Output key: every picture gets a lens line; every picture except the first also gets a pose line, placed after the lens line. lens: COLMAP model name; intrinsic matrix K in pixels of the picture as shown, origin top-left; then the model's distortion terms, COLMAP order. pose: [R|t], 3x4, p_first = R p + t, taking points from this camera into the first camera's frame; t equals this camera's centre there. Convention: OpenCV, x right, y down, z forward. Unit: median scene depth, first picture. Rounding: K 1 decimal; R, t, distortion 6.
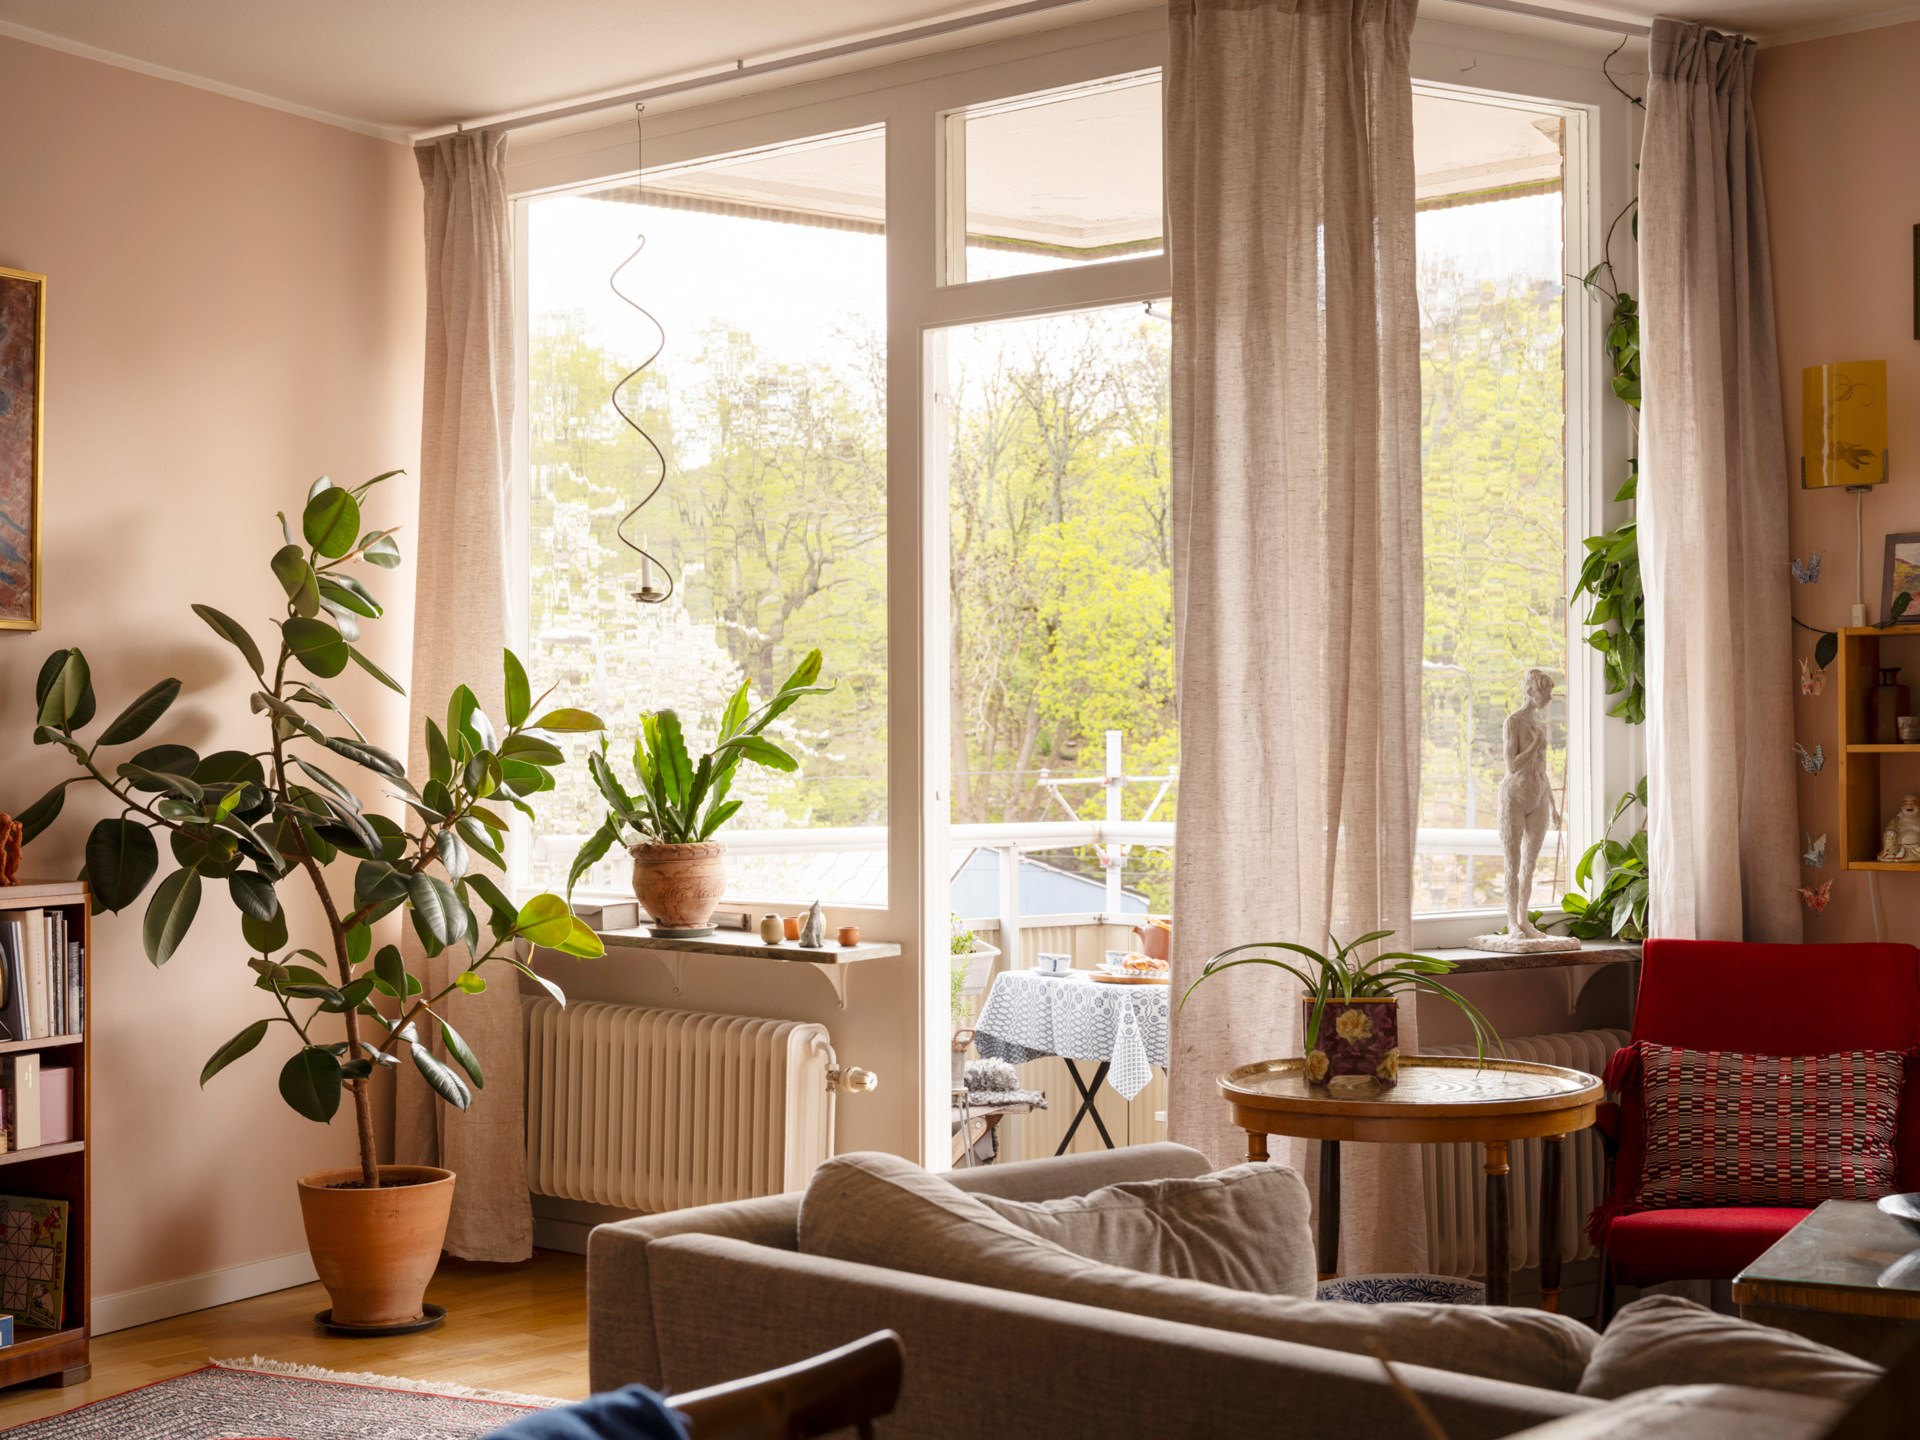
lens RADIAL K [[2796.0, 0, 960.0], [0, 2796.0, 720.0], [0, 0, 1]] dist [0.094577, -0.034074]
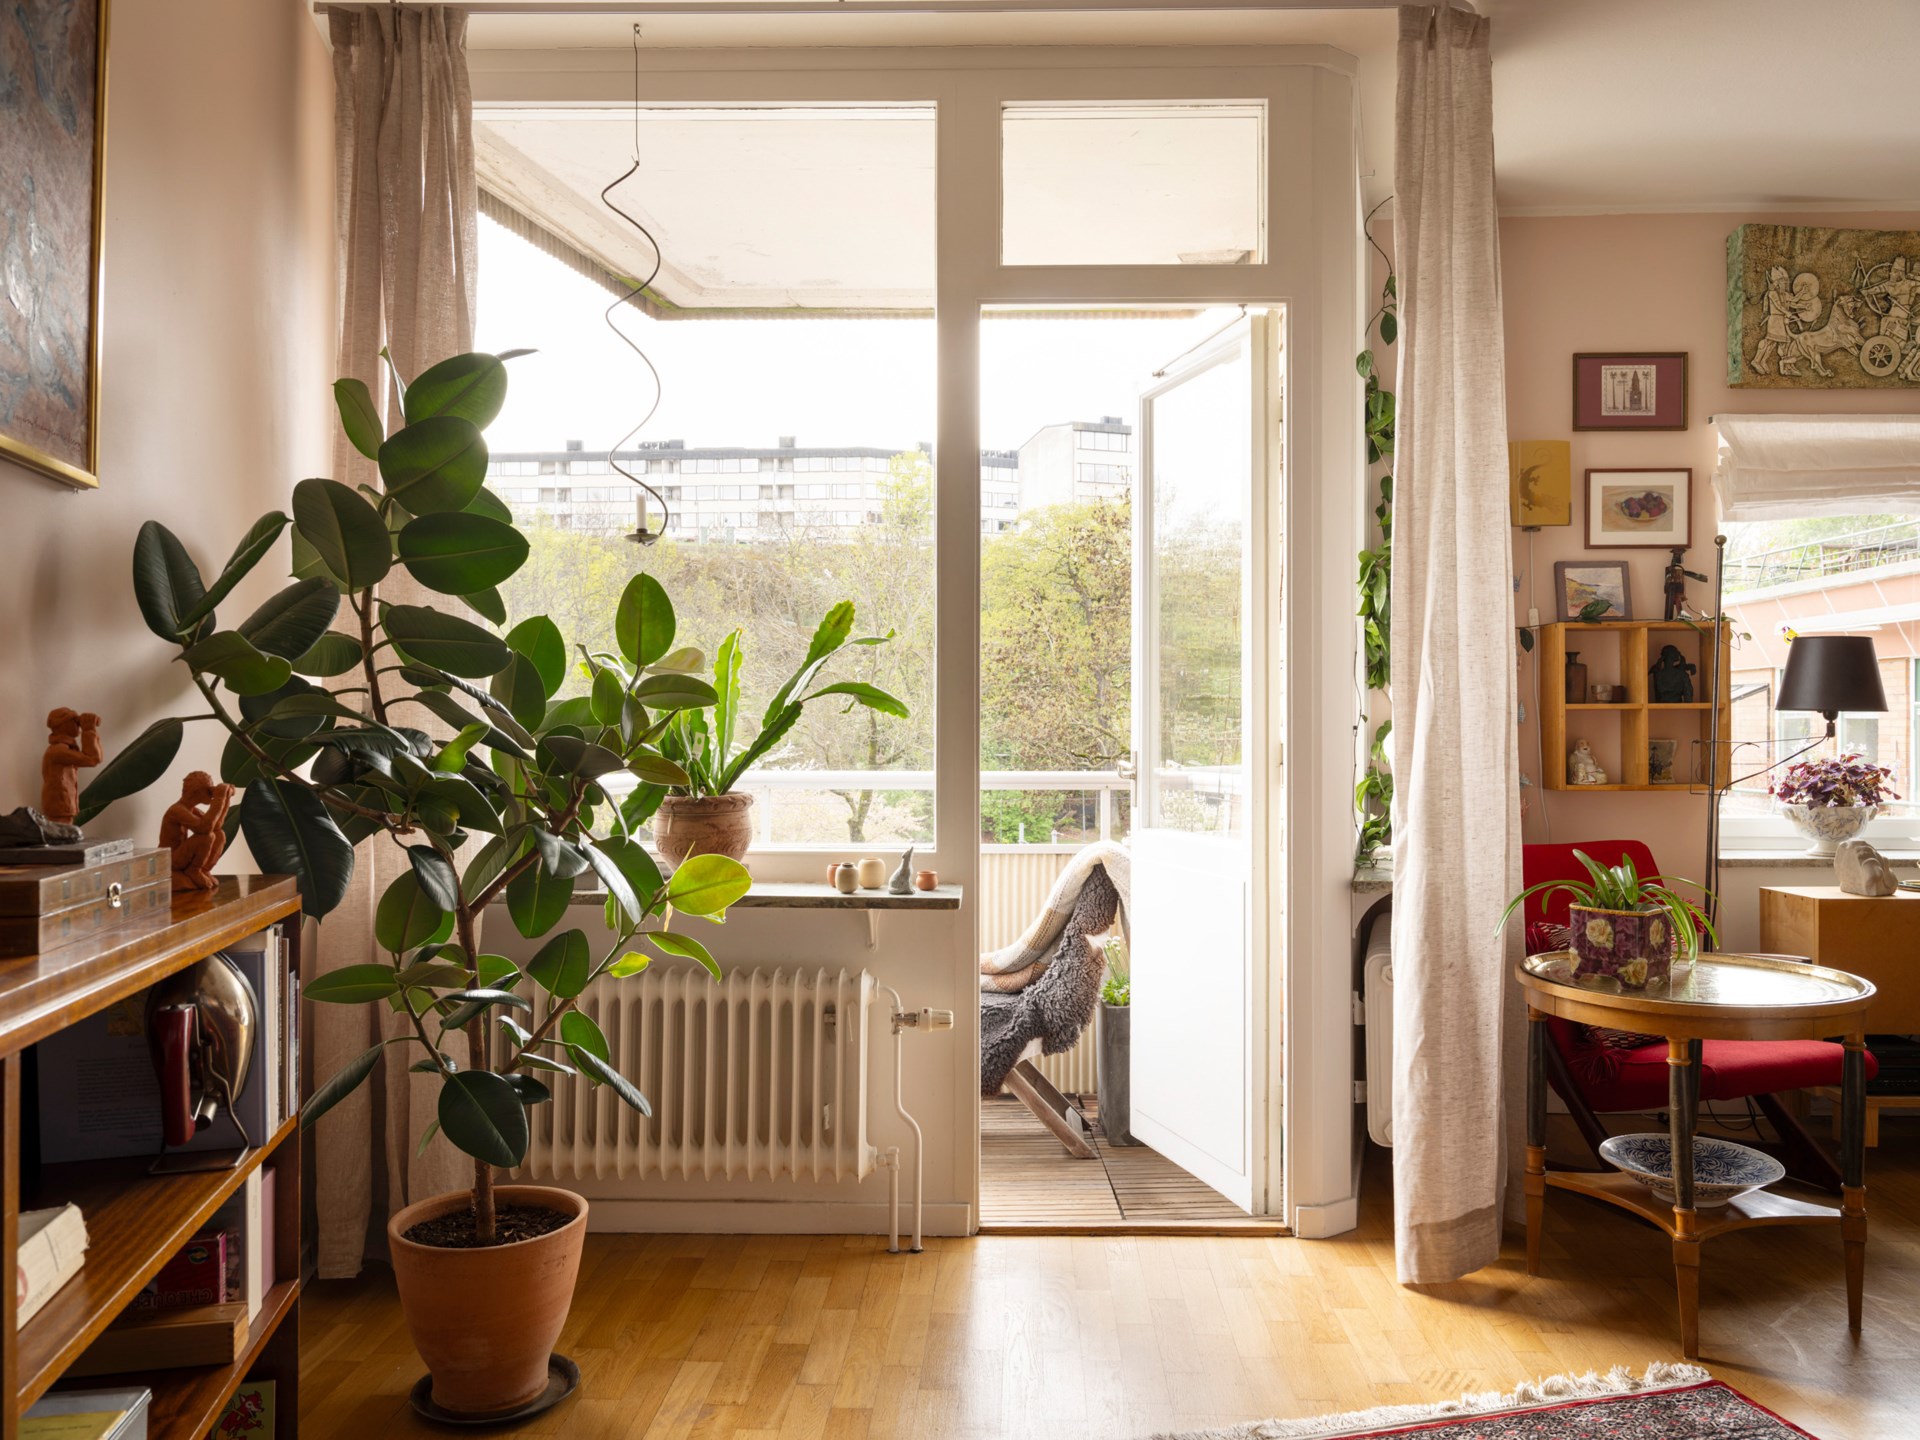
lens RADIAL K [[1438.3, 0, 960.0], [0, 1438.3, 720.0], [0, 0, 1]] dist [0.000576, 0.000812]
pose [[0.758783, 0.007246, 0.651303, -0.373118], [-0.006829, 0.999972, -0.003169, 0.020141], [-0.651307, -0.002043, 0.758811, 0.592805]]
